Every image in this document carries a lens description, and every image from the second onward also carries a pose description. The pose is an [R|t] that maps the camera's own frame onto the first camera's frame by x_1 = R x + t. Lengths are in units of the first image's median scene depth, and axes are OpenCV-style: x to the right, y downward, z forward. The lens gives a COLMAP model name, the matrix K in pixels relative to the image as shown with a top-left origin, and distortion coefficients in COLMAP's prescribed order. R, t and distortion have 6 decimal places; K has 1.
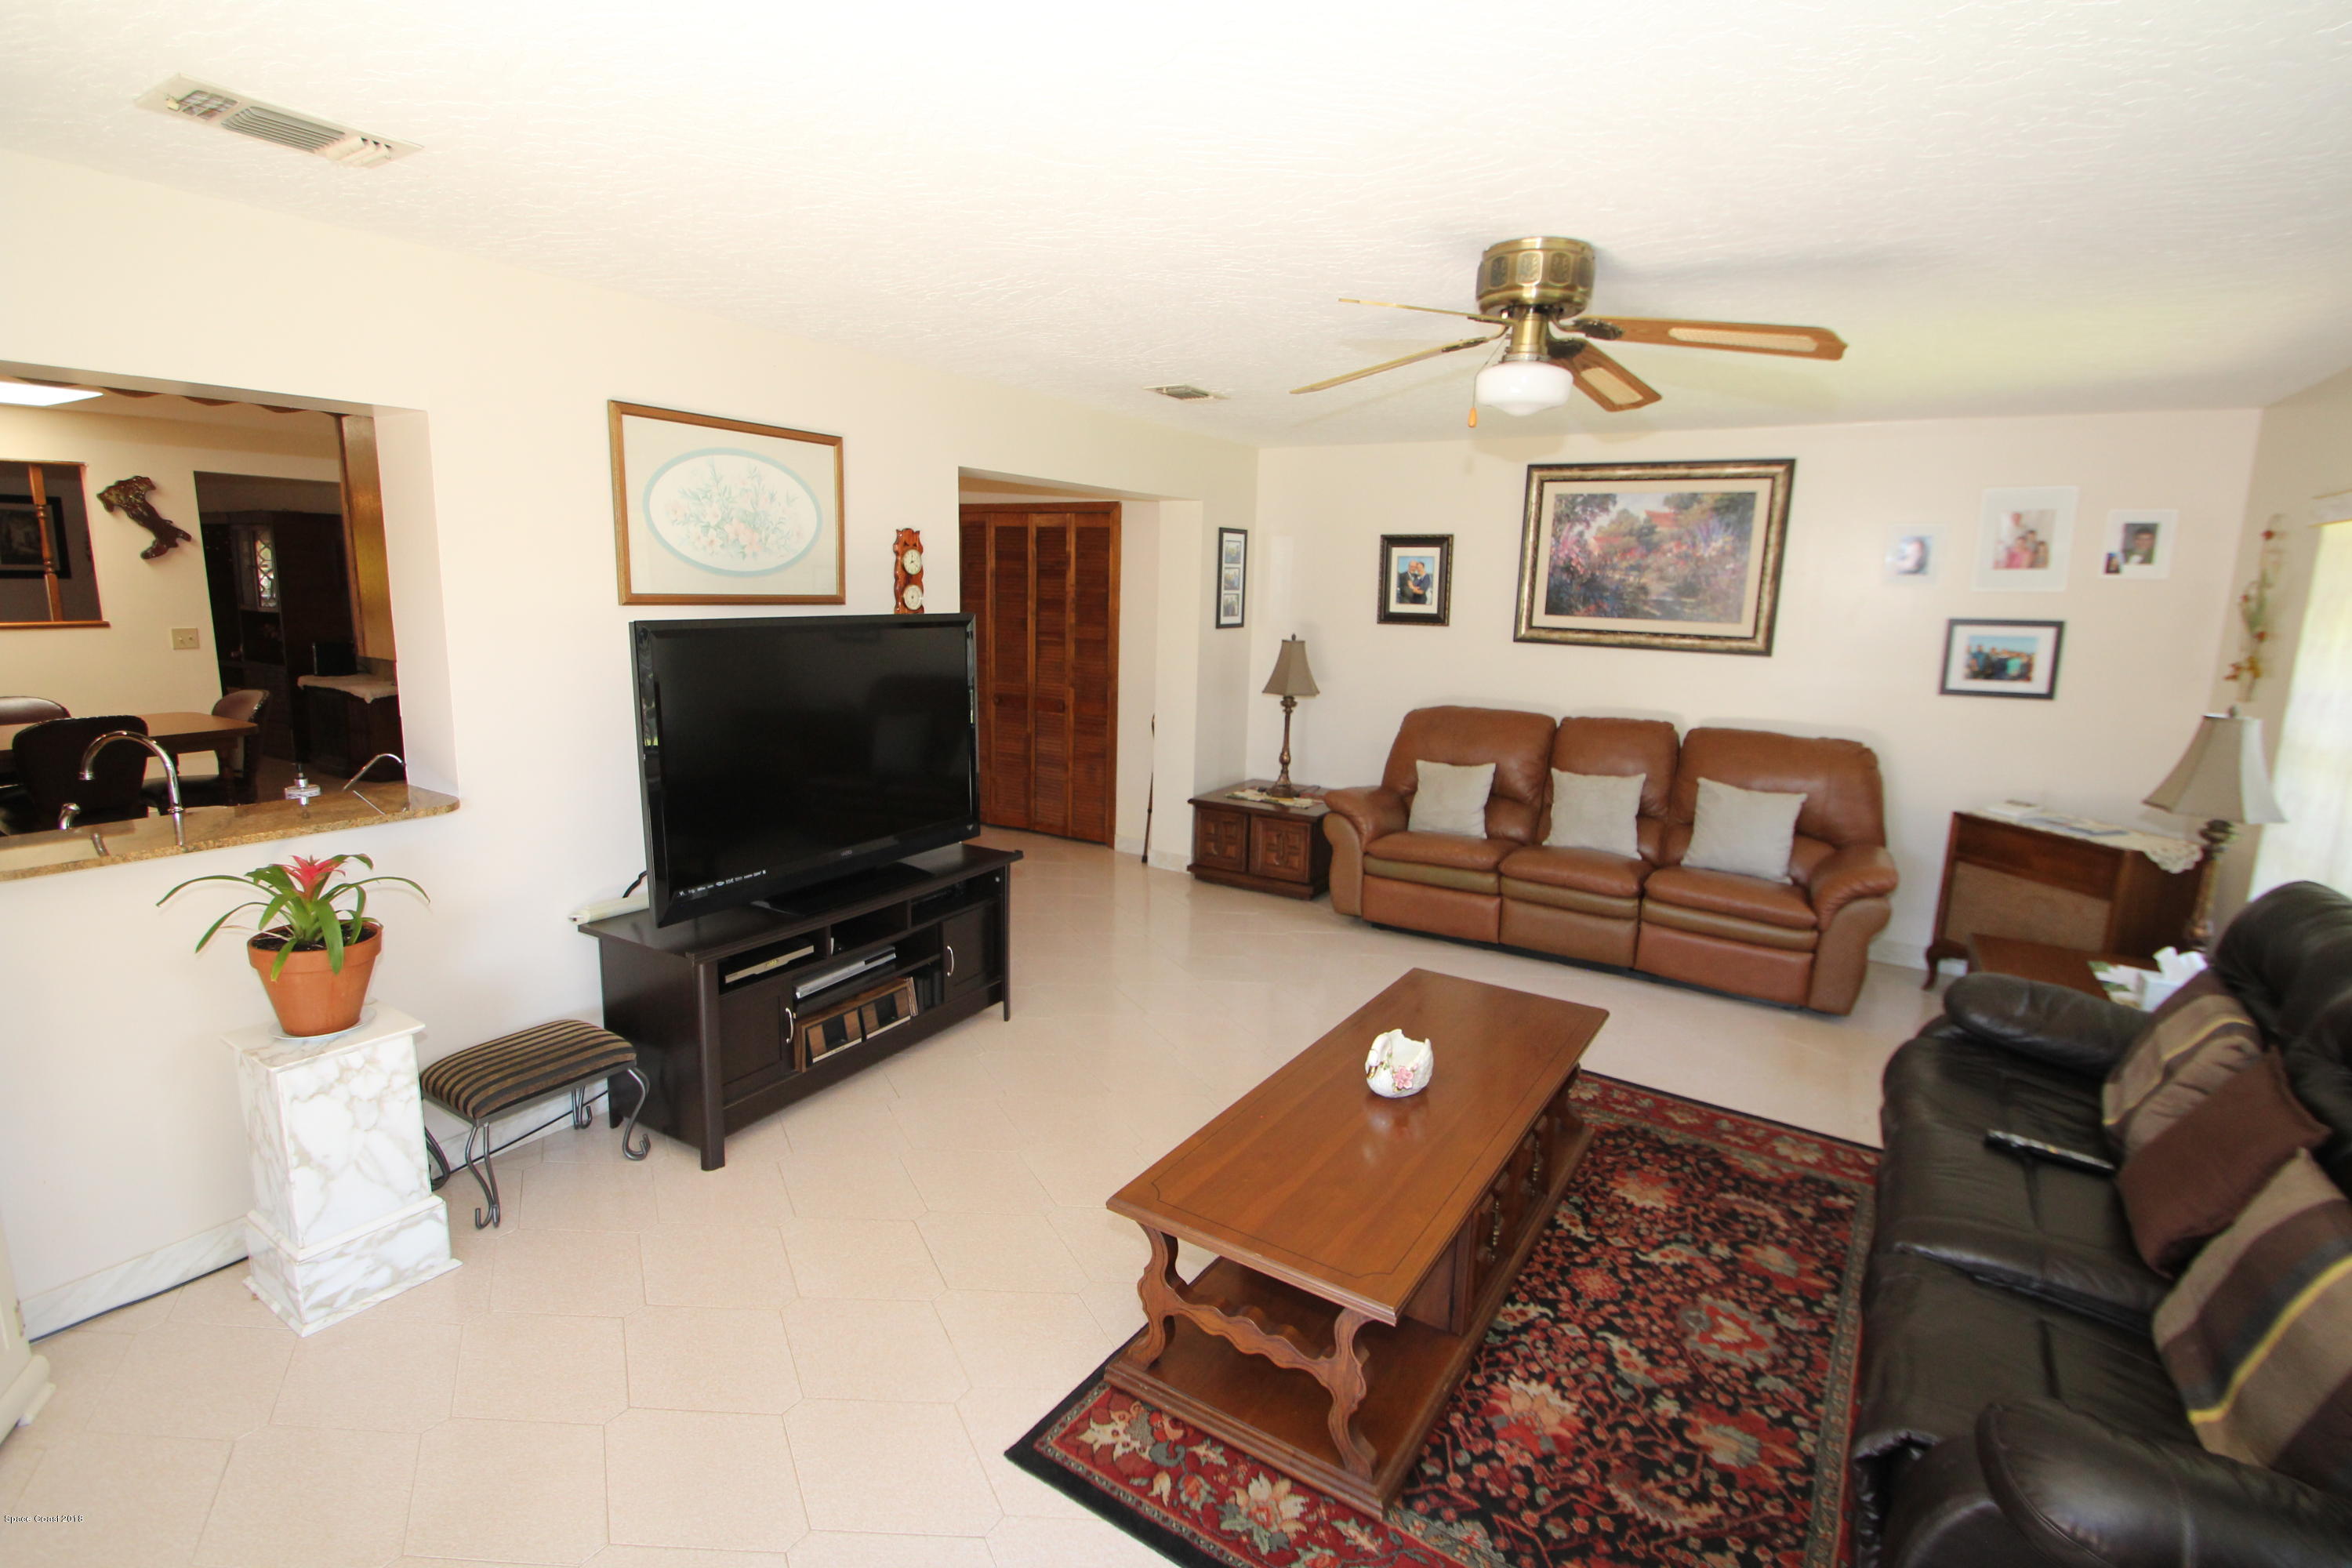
lens RADIAL K [[1103.9, 0, 1189.0], [0, 1103.9, 775.5], [0, 0, 1]] dist [0.009558, -0.013507]
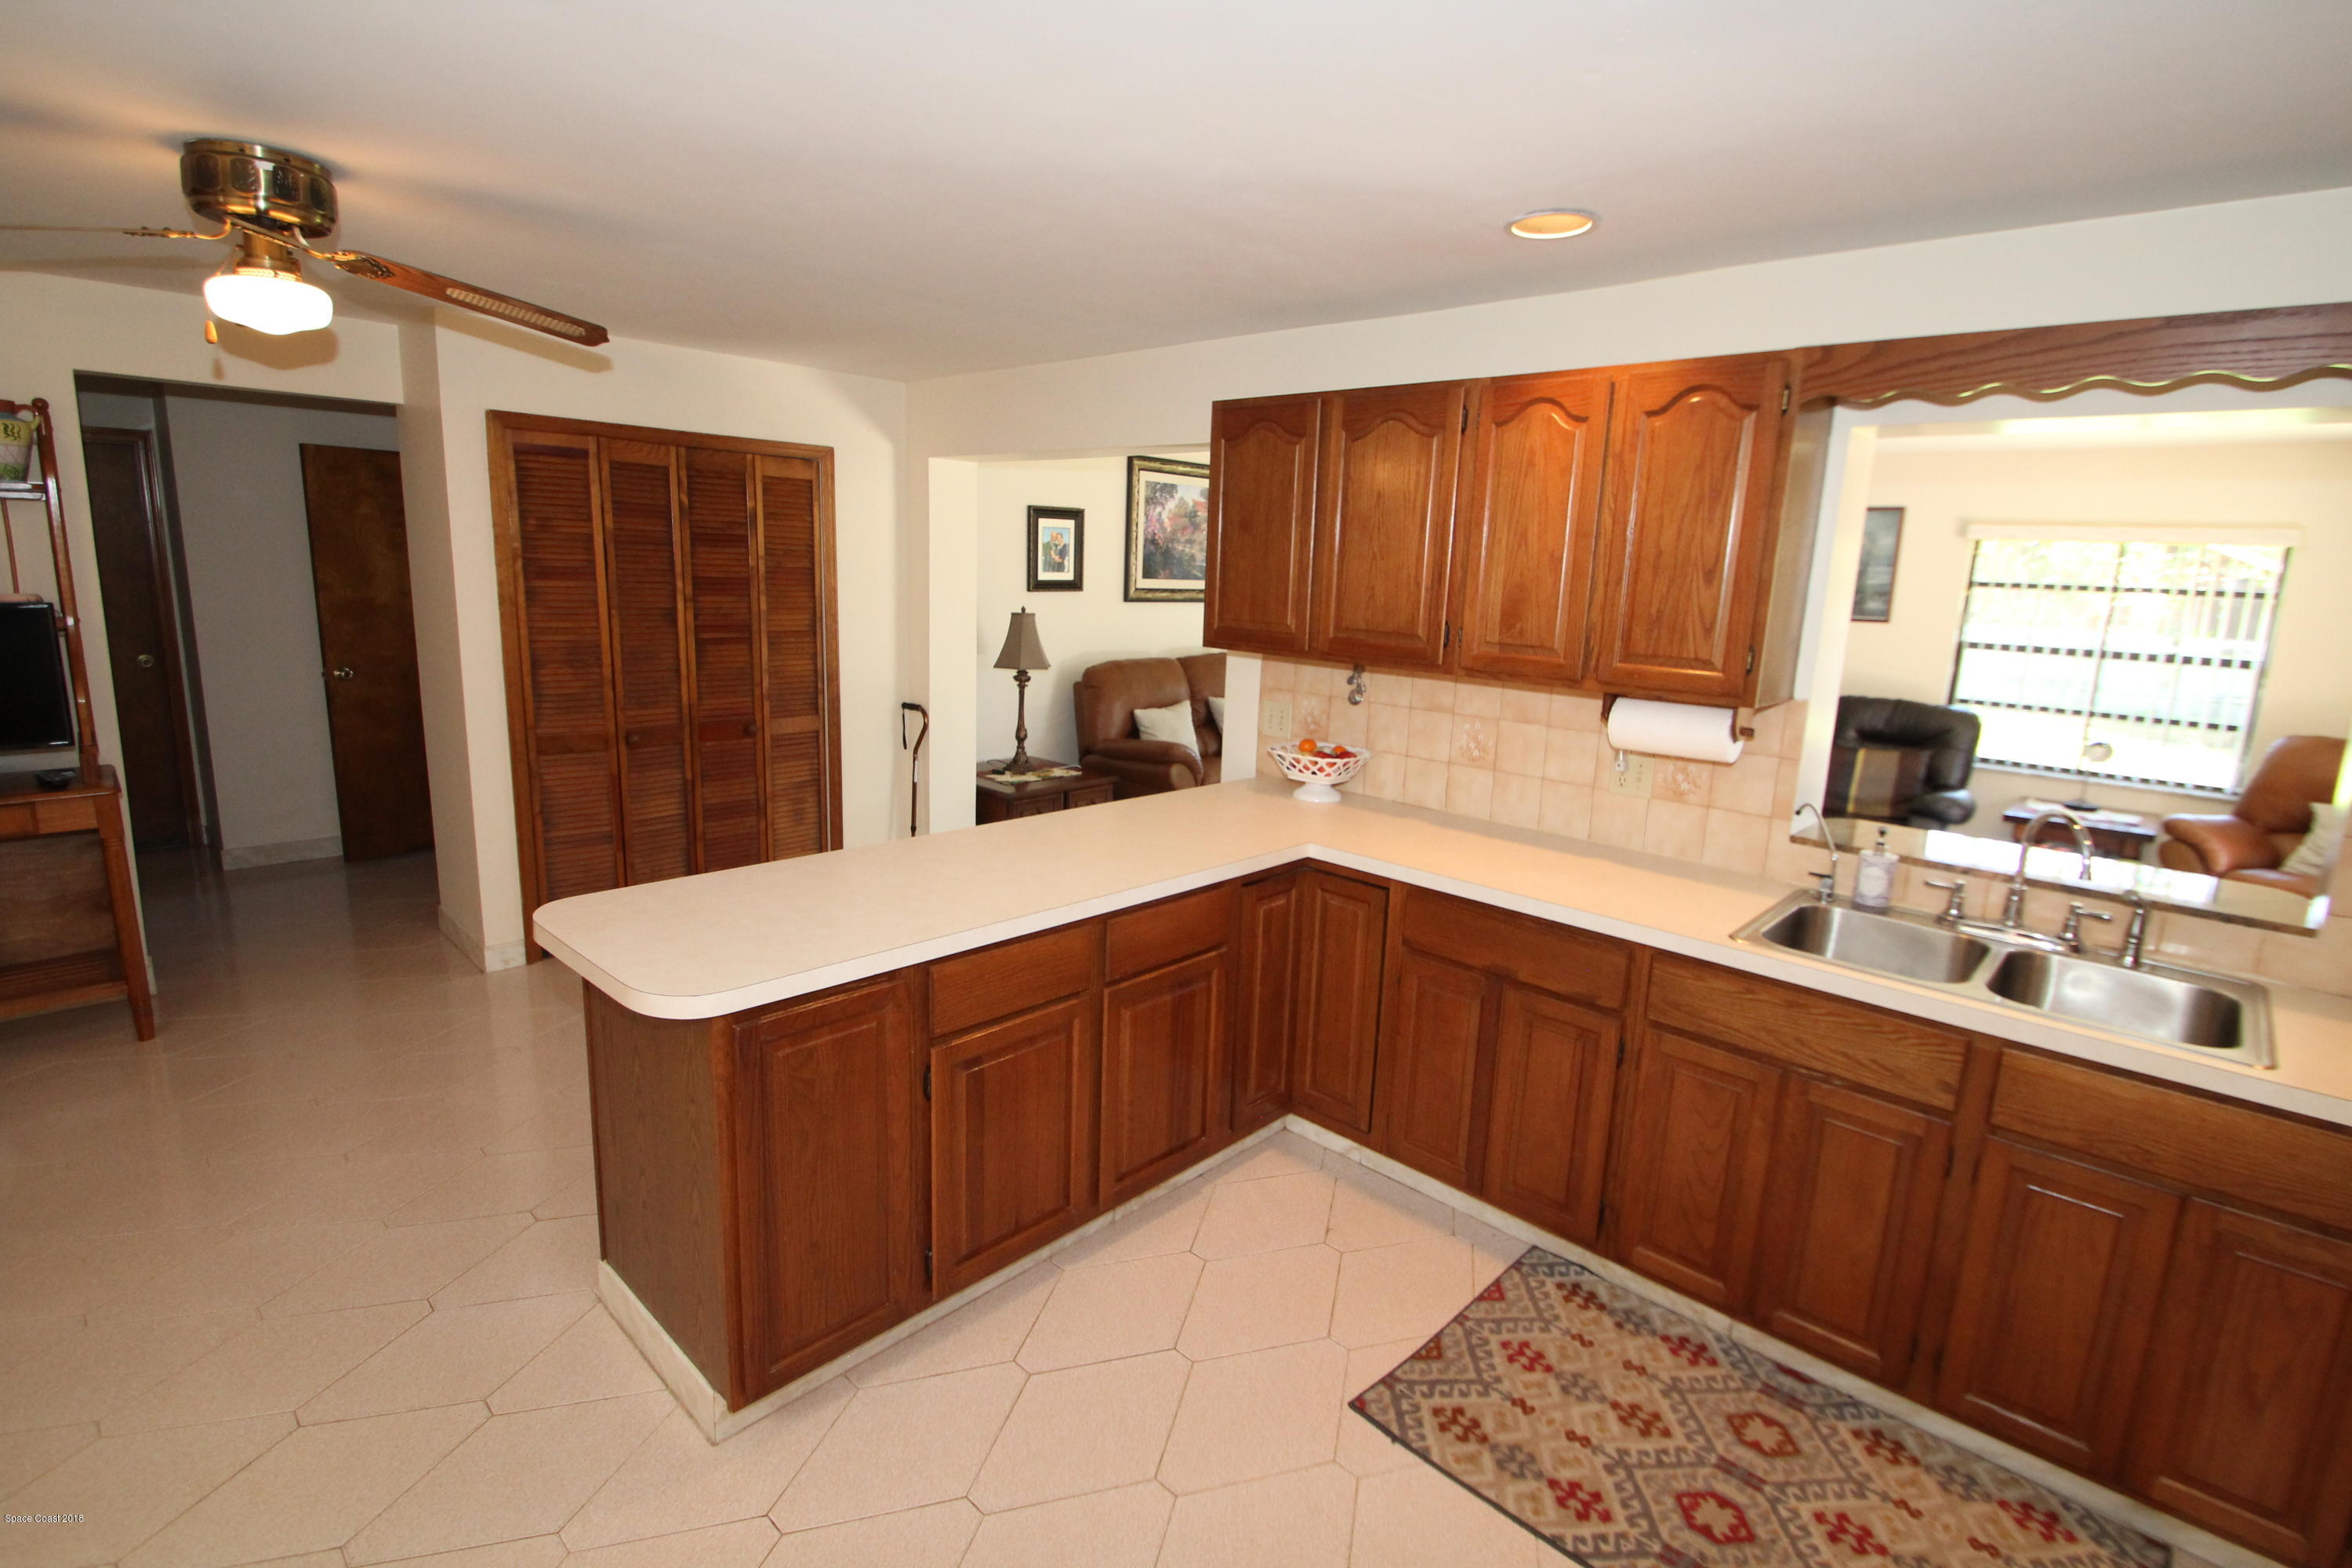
lens RADIAL K [[1103.9, 0, 1189.0], [0, 1103.9, 775.5], [0, 0, 1]] dist [0.009558, -0.013507]
pose [[0.206687, -0.207882, 0.956068, -0.857417], [0.142996, 0.973093, 0.180670, -0.140529], [-0.967901, 0.099372, 0.230852, 0.656868]]
